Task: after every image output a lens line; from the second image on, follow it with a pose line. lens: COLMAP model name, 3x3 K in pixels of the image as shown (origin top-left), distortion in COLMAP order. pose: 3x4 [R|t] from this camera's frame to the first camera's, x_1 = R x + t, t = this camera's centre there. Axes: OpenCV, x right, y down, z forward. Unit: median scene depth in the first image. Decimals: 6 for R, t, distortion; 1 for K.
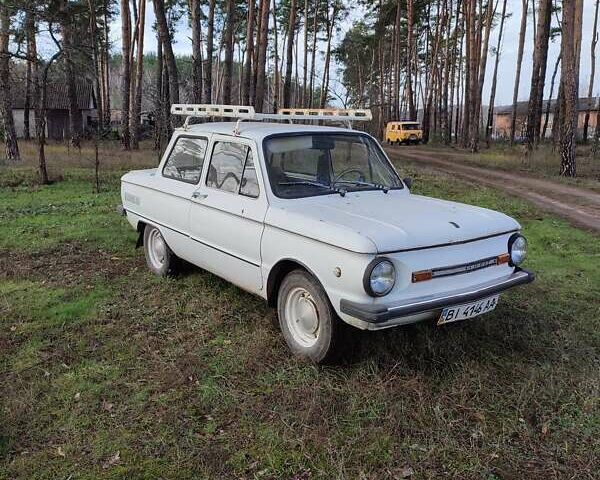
lens RADIAL K [[586.1, 0, 293.1], [0, 586.1, 239.4], [0, 0, 1]] dist [0.038420, -0.002886]
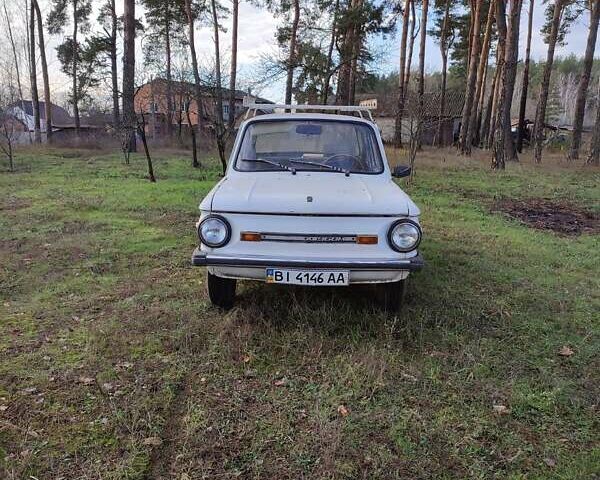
lens RADIAL K [[586.1, 0, 293.1], [0, 586.1, 239.4], [0, 0, 1]] dist [0.038420, -0.002886]
pose [[0.792182, 0.120868, -0.598197, 0.904962], [-0.130016, 0.991114, 0.028080, 0.022861], [0.596275, 0.055531, 0.800857, 0.111155]]
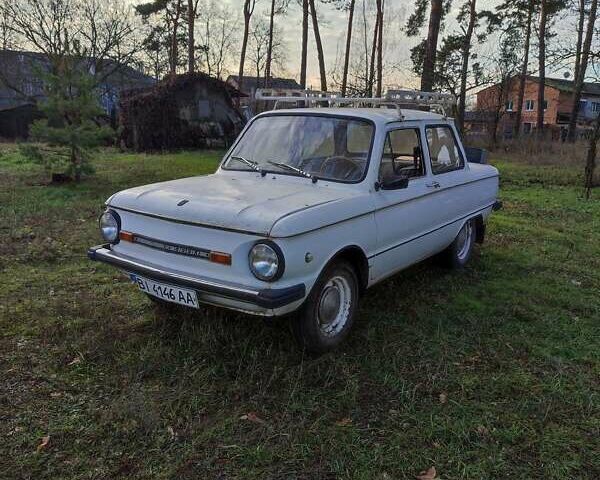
lens RADIAL K [[586.1, 0, 293.1], [0, 586.1, 239.4], [0, 0, 1]] dist [0.038420, -0.002886]
pose [[0.299321, 0.198271, -0.933325, 1.221930], [-0.216081, 0.966844, 0.136093, -0.135190], [0.929363, 0.160938, 0.332239, 0.851998]]
